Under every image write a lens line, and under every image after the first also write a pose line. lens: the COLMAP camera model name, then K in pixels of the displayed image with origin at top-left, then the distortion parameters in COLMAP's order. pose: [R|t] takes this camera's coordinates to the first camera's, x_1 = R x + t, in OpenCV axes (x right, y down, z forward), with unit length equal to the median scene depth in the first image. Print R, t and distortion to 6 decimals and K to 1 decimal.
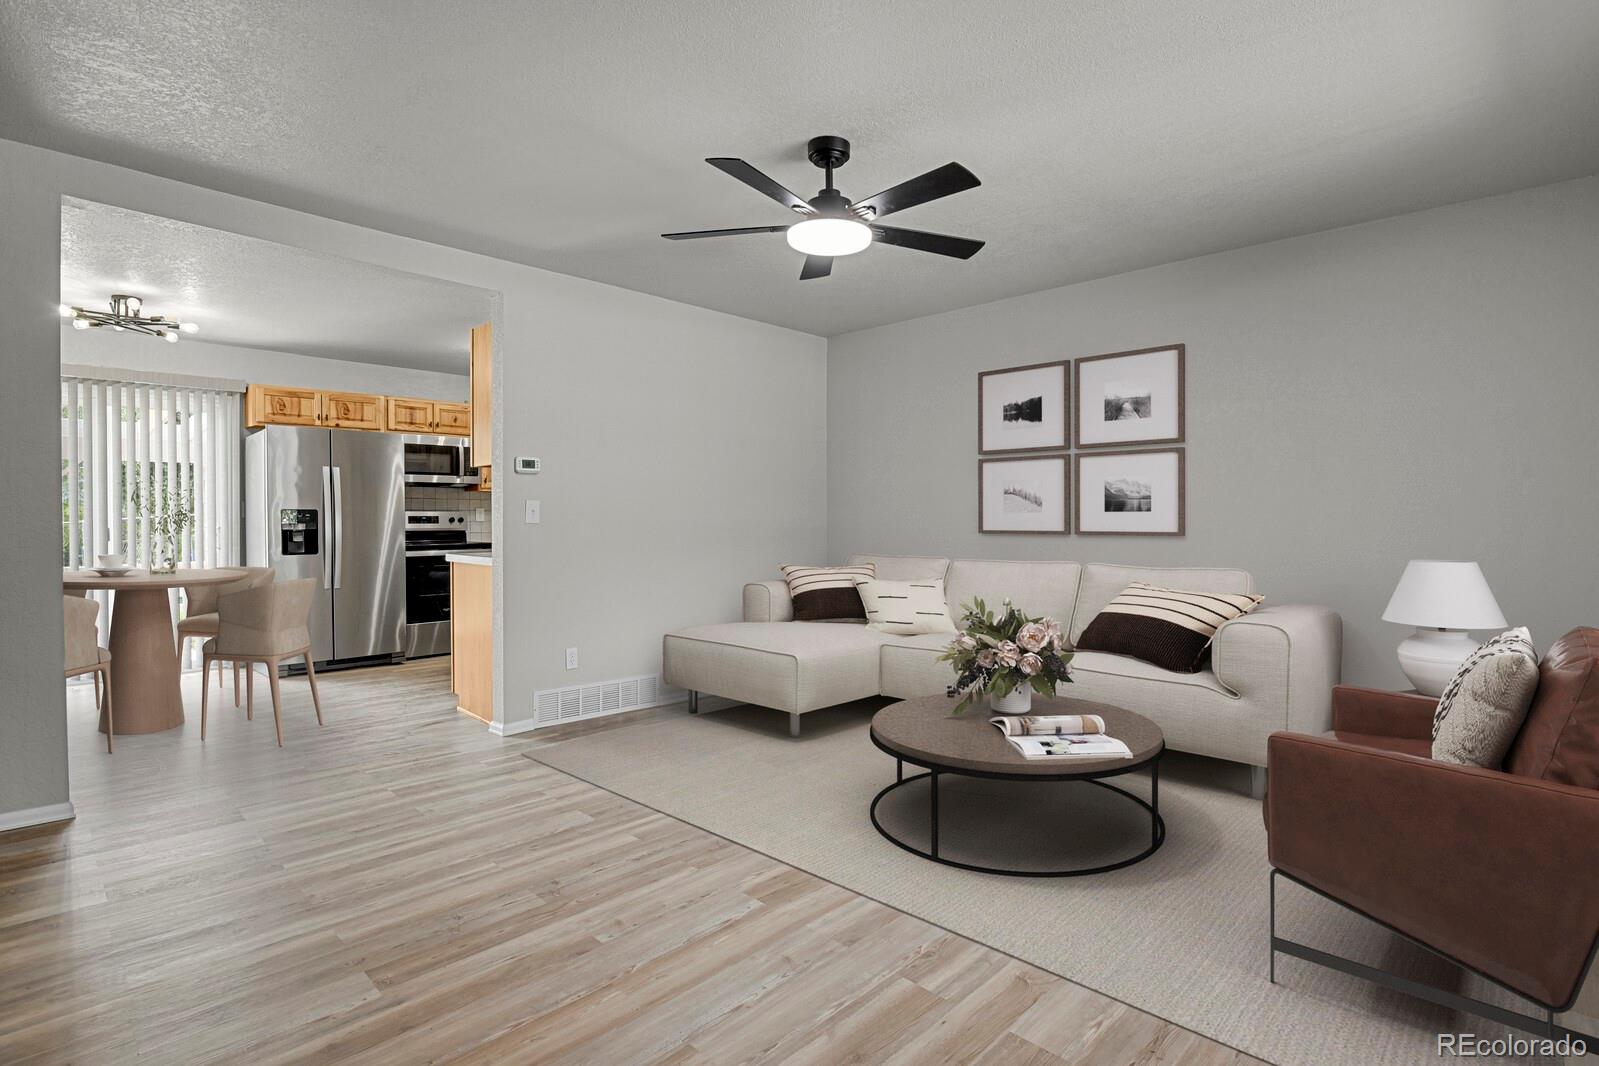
lens RADIAL K [[782.7, 0, 808.1], [0, 782.7, 526.8], [0, 0, 1]] dist [-0.026685, -0.001716]
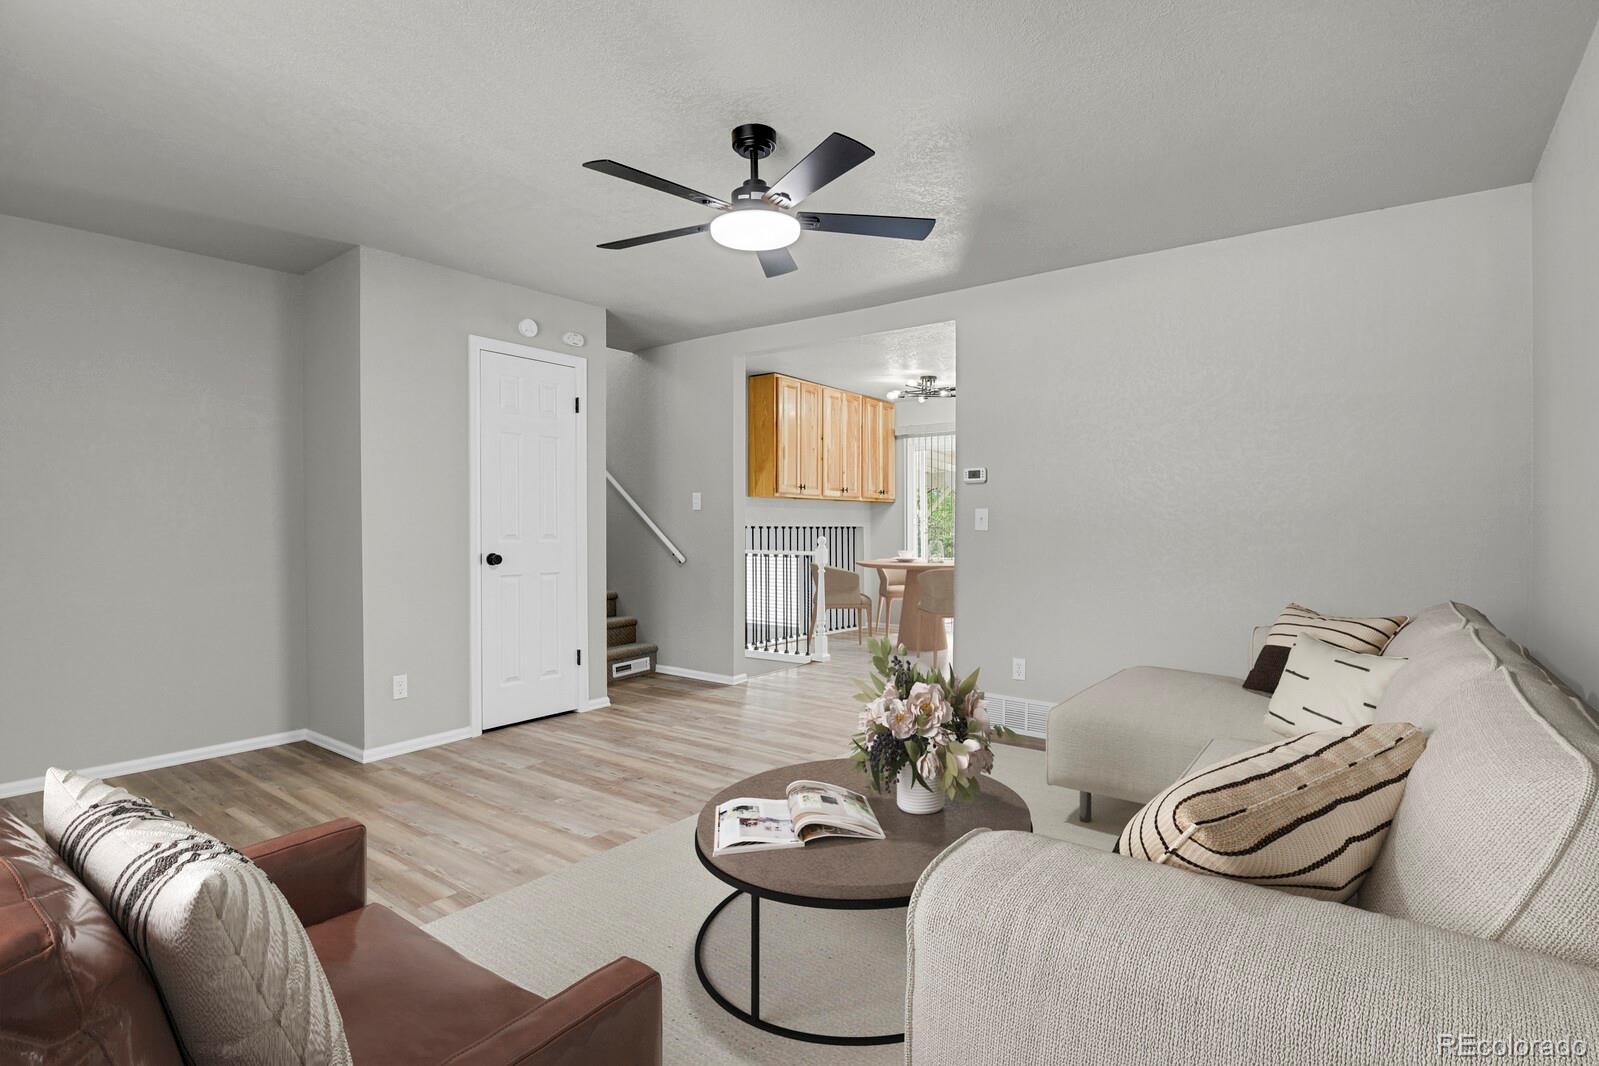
lens RADIAL K [[782.7, 0, 806.4], [0, 782.7, 532.1], [0, 0, 1]] dist [-0.026685, -0.001716]
pose [[0.136686, 0.014598, -0.990507, 1.210838], [-0.014875, 0.999809, 0.012683, -0.022598], [0.990503, 0.013000, 0.136877, 1.167428]]
